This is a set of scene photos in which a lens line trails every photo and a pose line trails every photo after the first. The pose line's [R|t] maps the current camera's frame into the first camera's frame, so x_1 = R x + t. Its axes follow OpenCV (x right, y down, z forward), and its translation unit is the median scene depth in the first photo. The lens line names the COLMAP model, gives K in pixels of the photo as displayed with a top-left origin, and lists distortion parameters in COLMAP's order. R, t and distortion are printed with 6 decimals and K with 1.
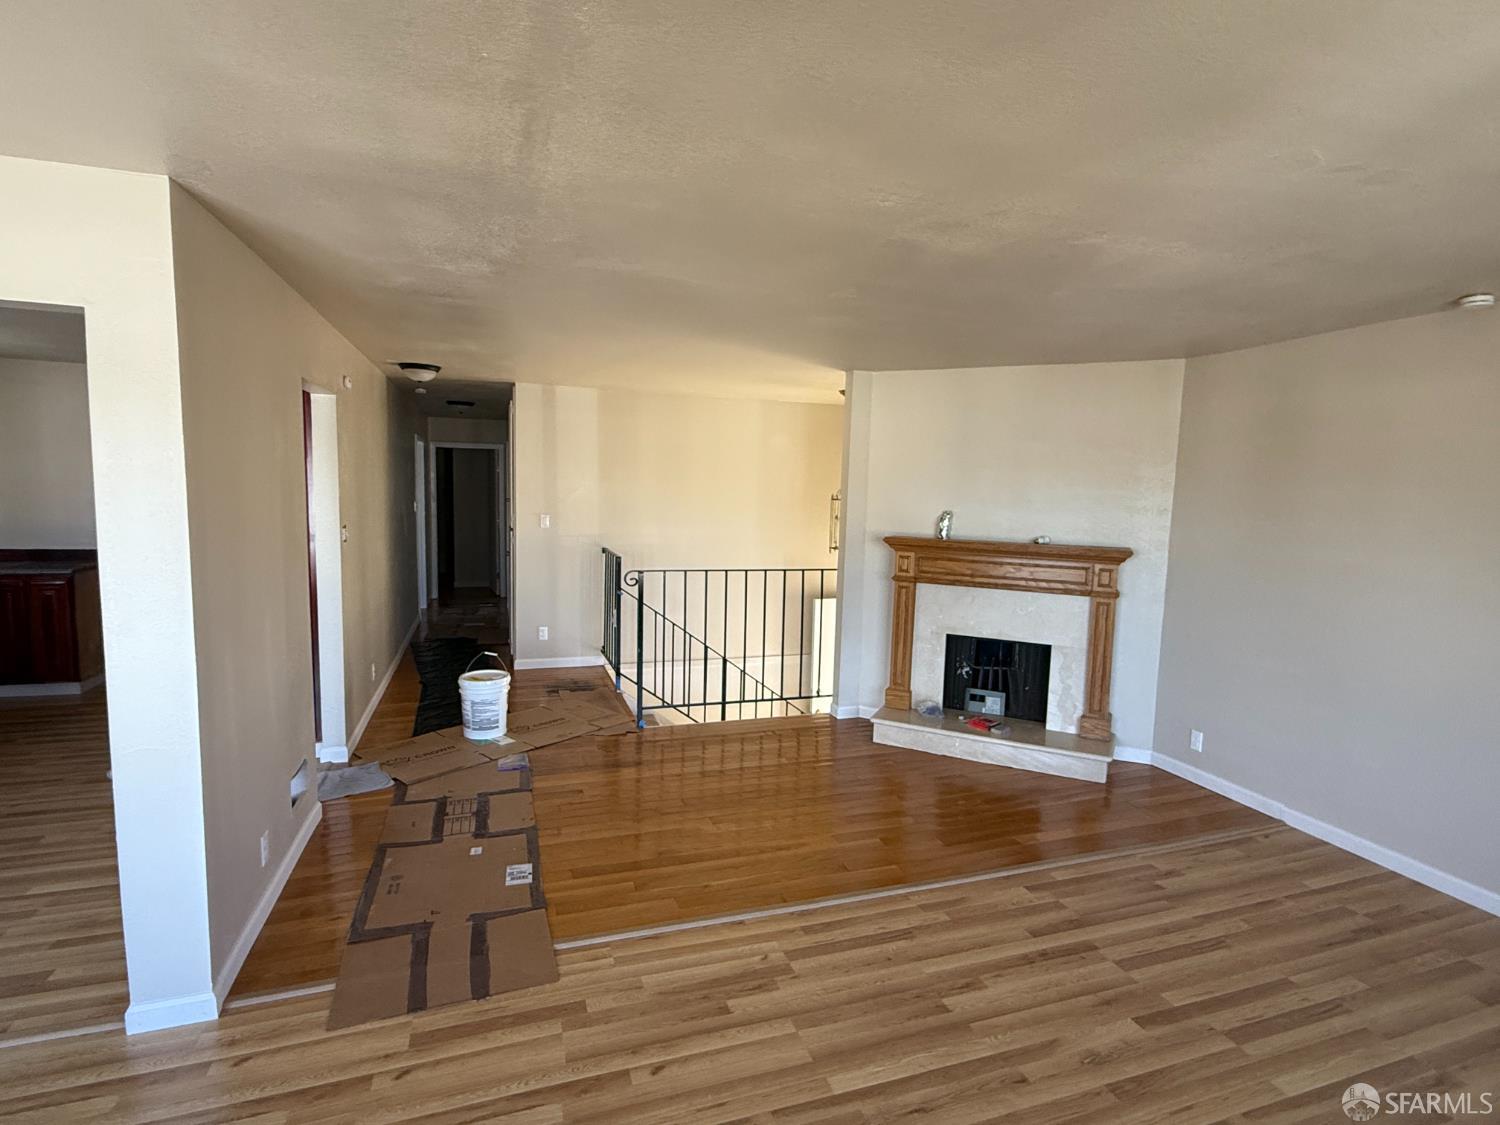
lens RADIAL K [[756.7, 0, 747.8], [0, 756.7, 559.5], [0, 0, 1]] dist [-0.001059, 0.000056]
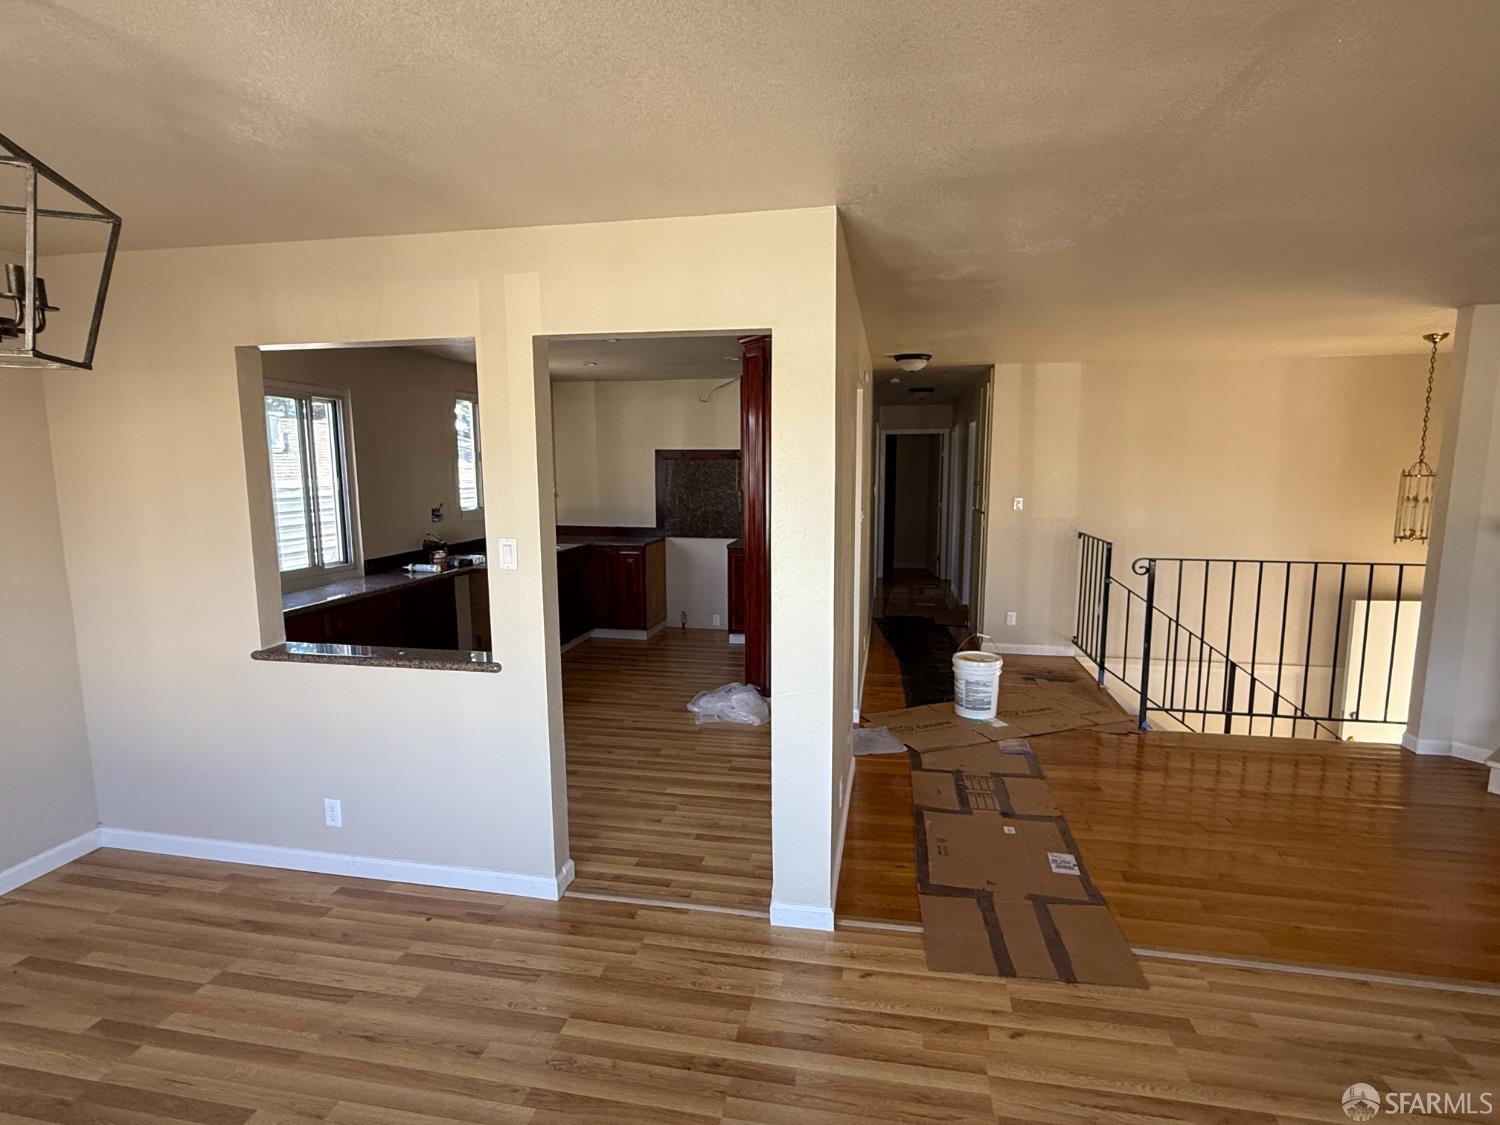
lens RADIAL K [[756.7, 0, 743.1], [0, 756.7, 558.6], [0, 0, 1]] dist [-0.001059, 0.000056]
pose [[0.869030, 0.033094, -0.493651, -0.128896], [-0.022934, 0.999382, 0.026625, 0.002431], [0.494227, -0.011816, 0.869252, -0.037155]]
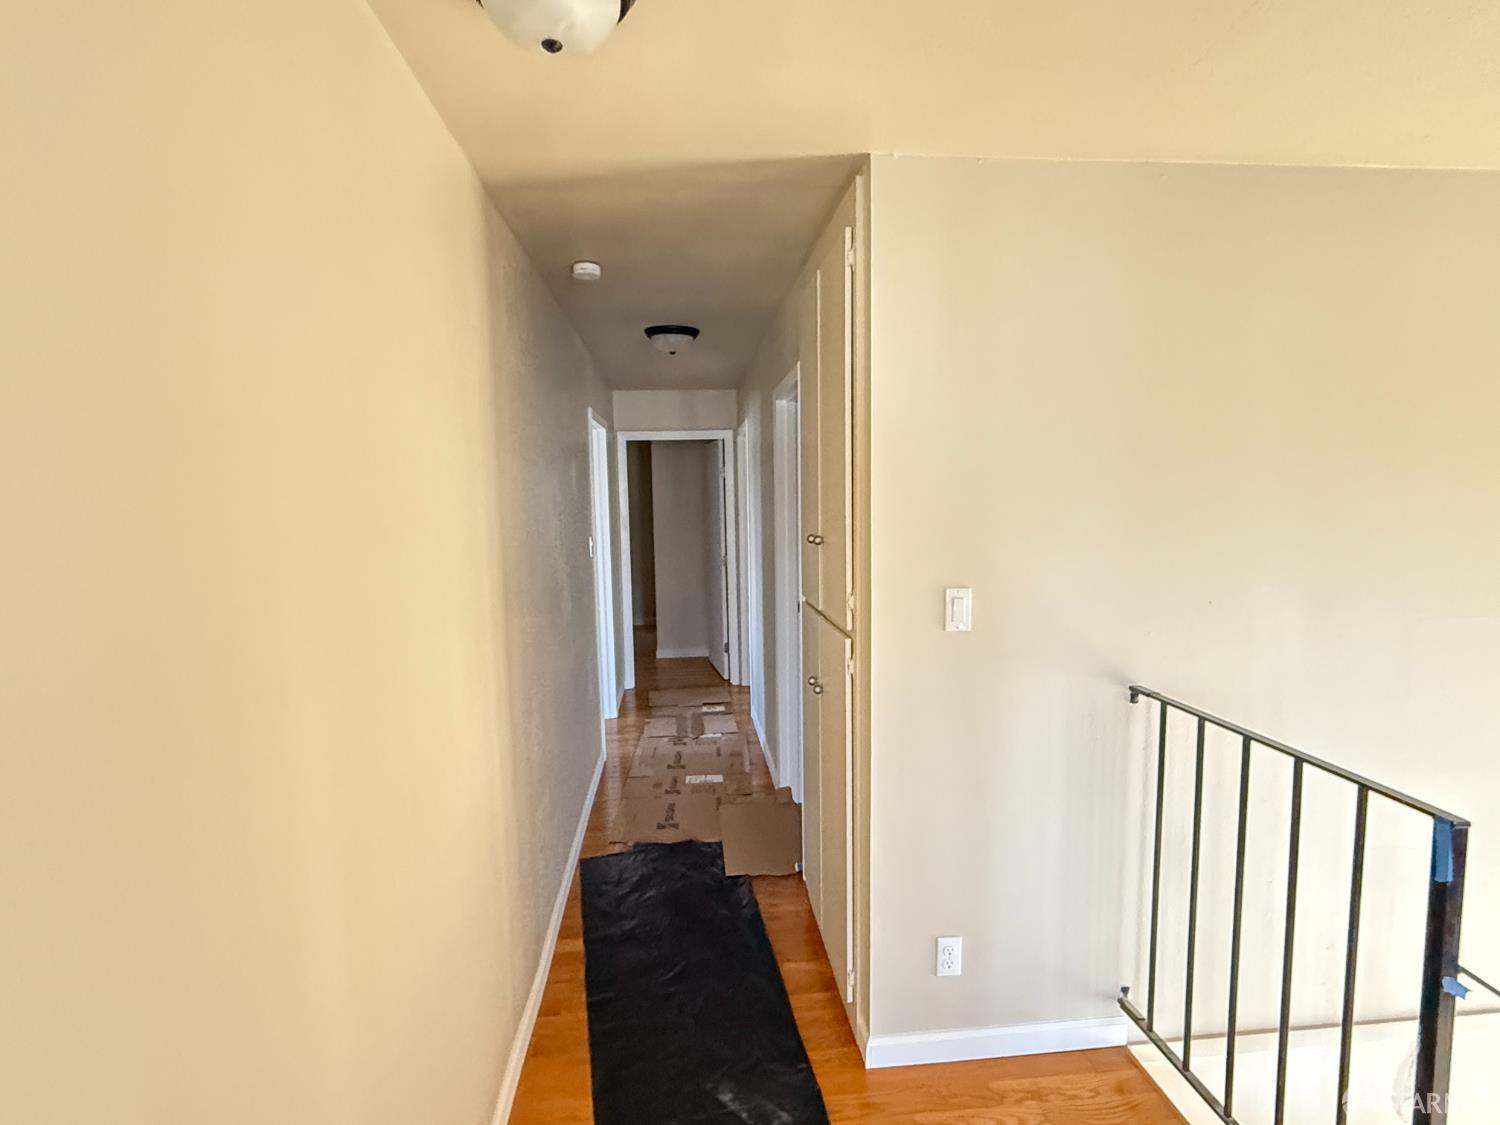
lens RADIAL K [[756.7, 0, 751.7], [0, 756.7, 560.3], [0, 0, 1]] dist [-0.001059, 0.000056]
pose [[0.973130, -0.024770, -0.228921, -0.392177], [0.022977, 0.999681, -0.010497, -0.098214], [0.229108, 0.004955, 0.973388, 0.954939]]
